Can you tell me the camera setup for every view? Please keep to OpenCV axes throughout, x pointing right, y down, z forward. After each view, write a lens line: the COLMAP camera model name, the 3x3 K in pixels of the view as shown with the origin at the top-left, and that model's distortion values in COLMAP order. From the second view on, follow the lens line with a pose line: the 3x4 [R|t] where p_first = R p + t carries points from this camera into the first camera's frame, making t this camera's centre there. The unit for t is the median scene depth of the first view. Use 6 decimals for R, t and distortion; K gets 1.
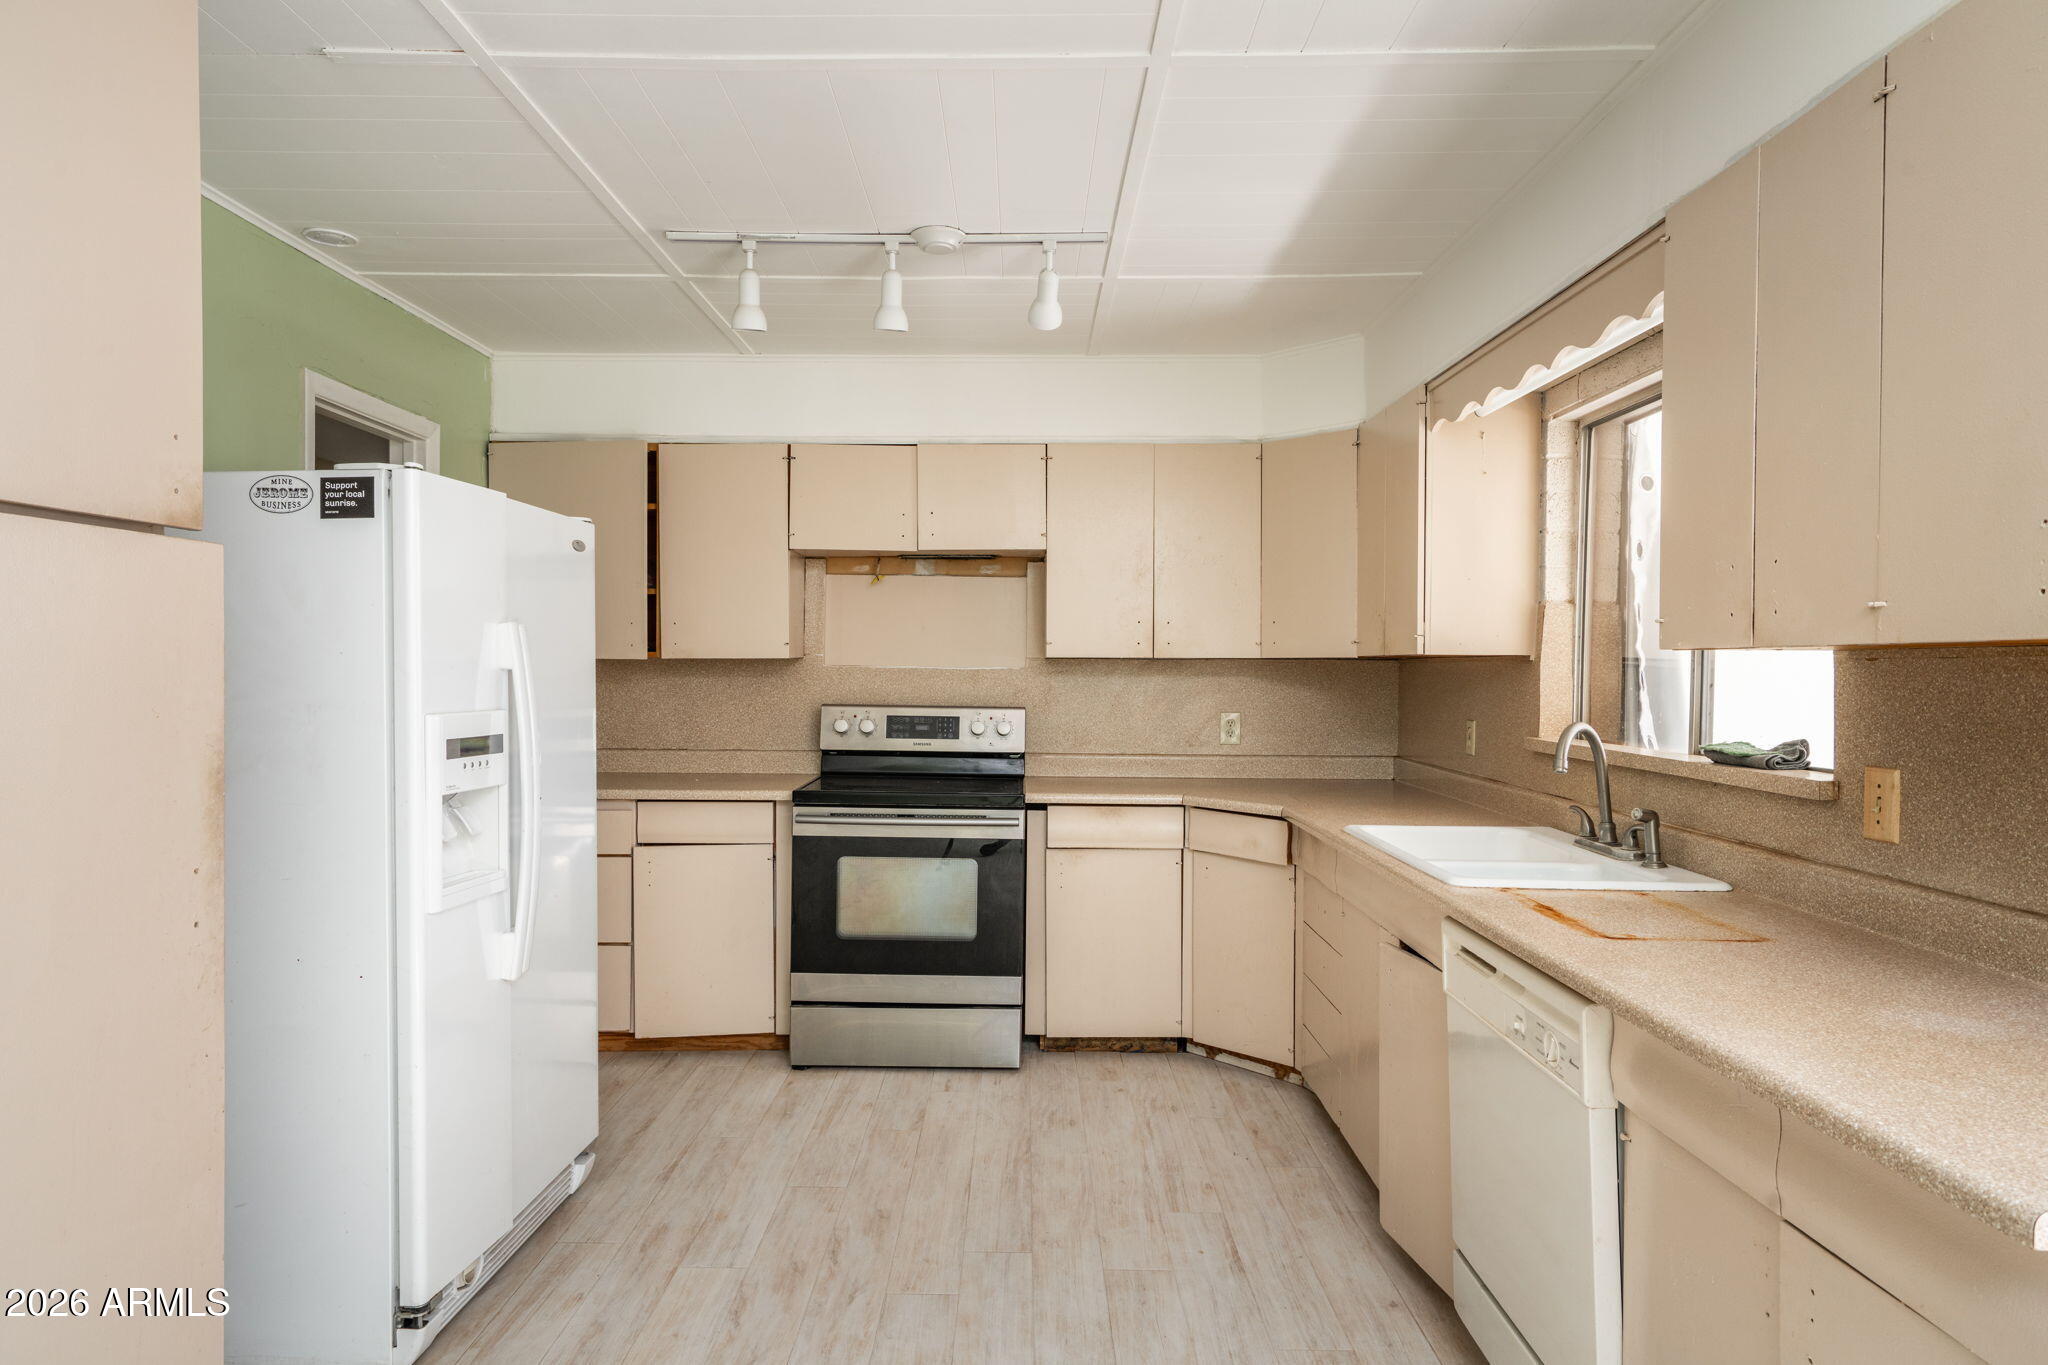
lens RADIAL K [[1203.0, 0, 1011.6], [0, 1203.0, 686.2], [0, 0, 1]] dist [0.007498, 0.001418]
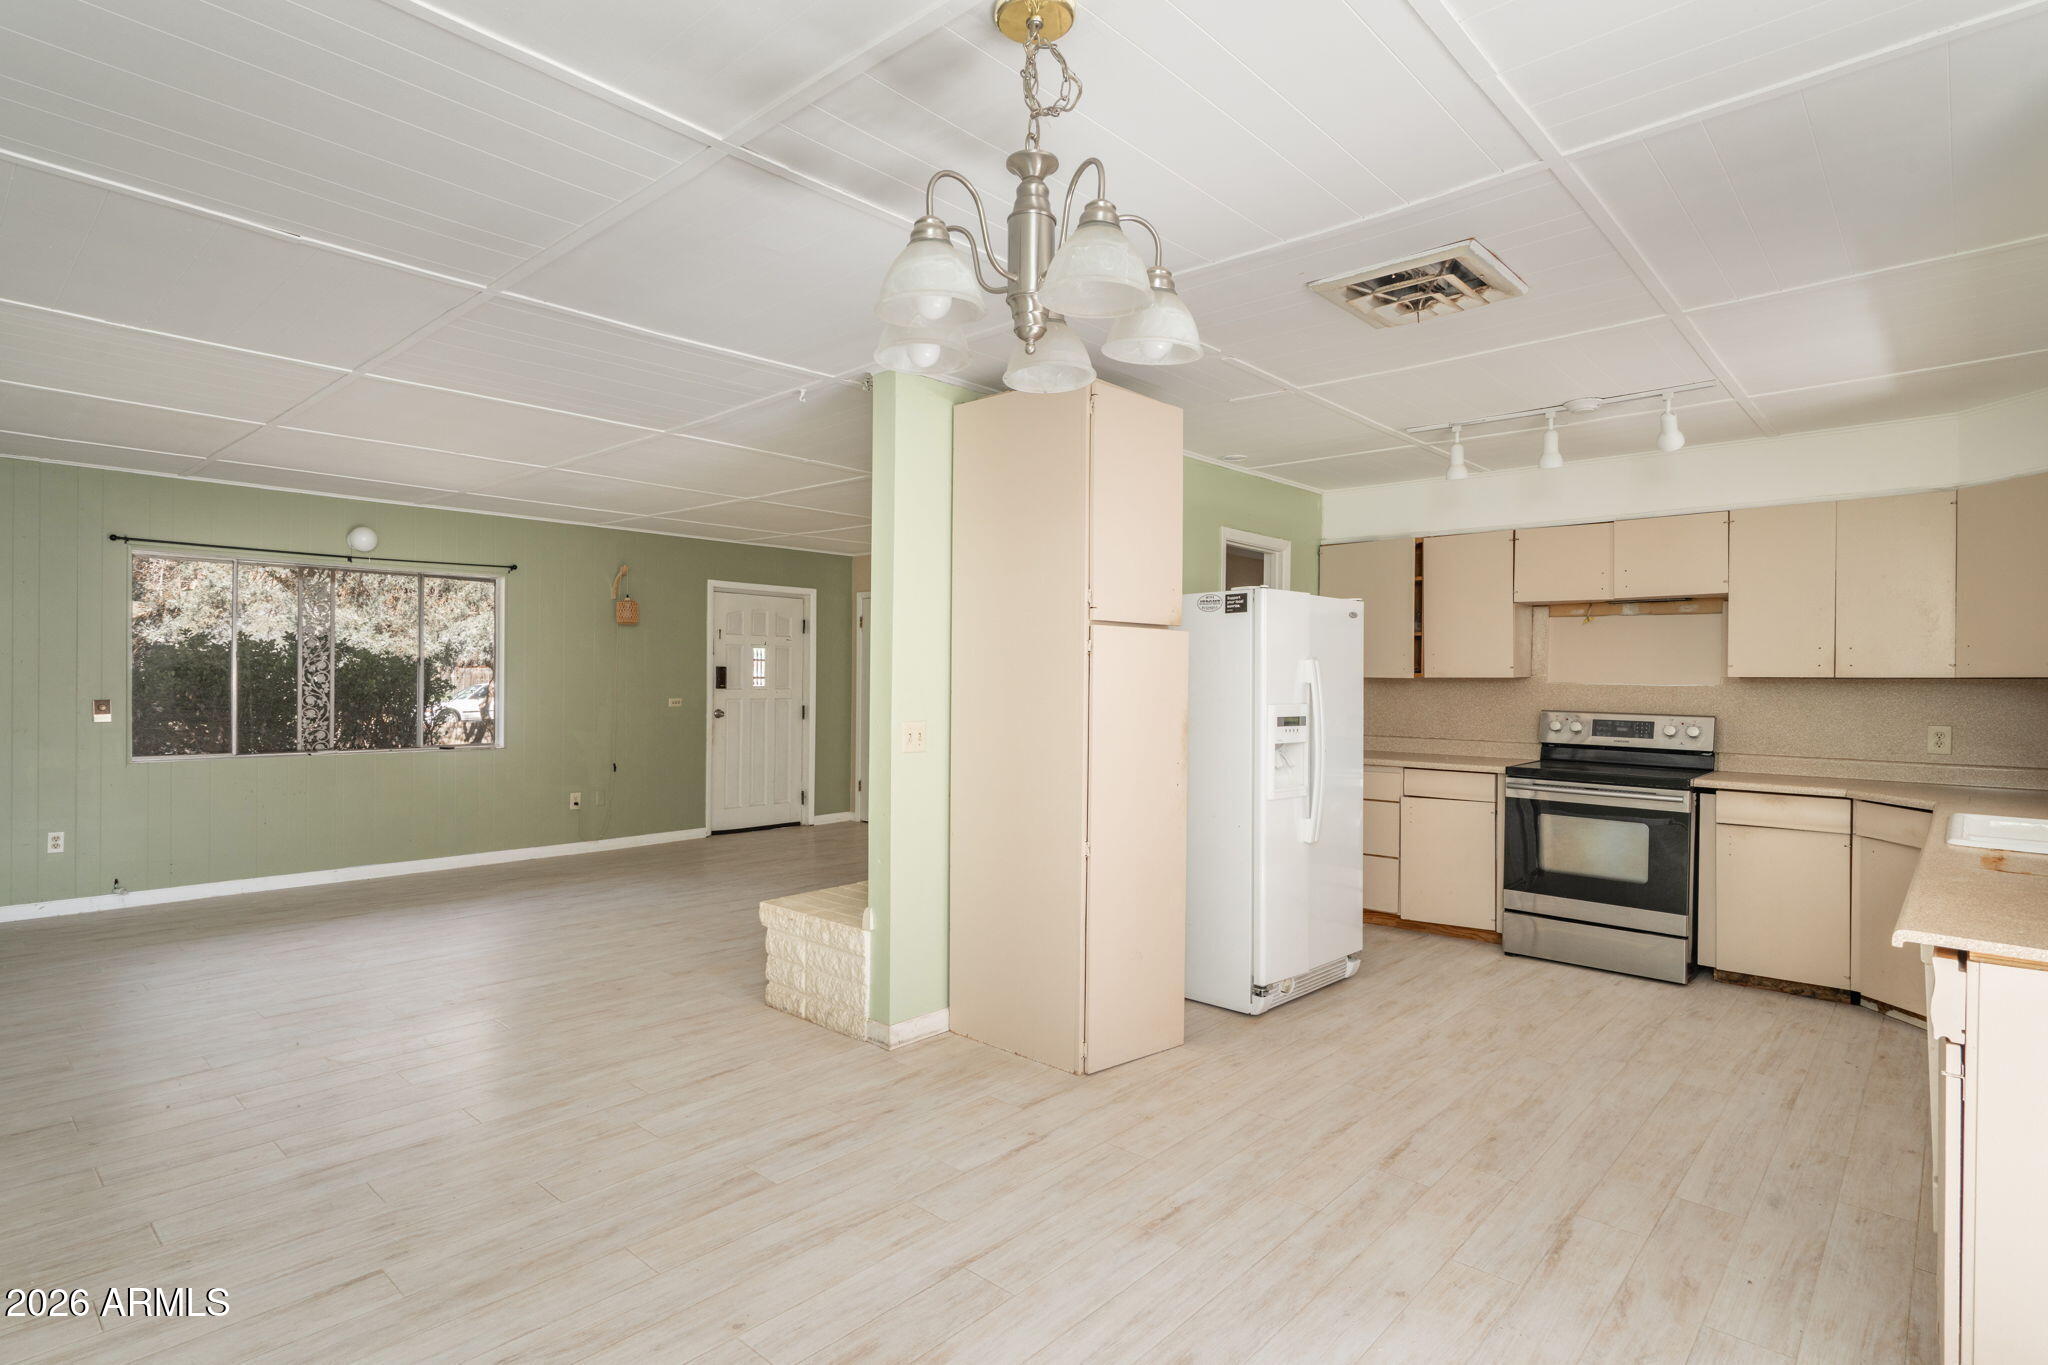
lens RADIAL K [[1055.5, 0, 1009.0], [0, 1055.5, 681.4], [0, 0, 1]] dist [-0.000510, 0.001872]
pose [[0.743841, 0.003431, -0.668348, 0.234580], [-0.015671, 0.999801, -0.012309, 0.007493], [0.668173, 0.019630, 0.743747, -0.385743]]
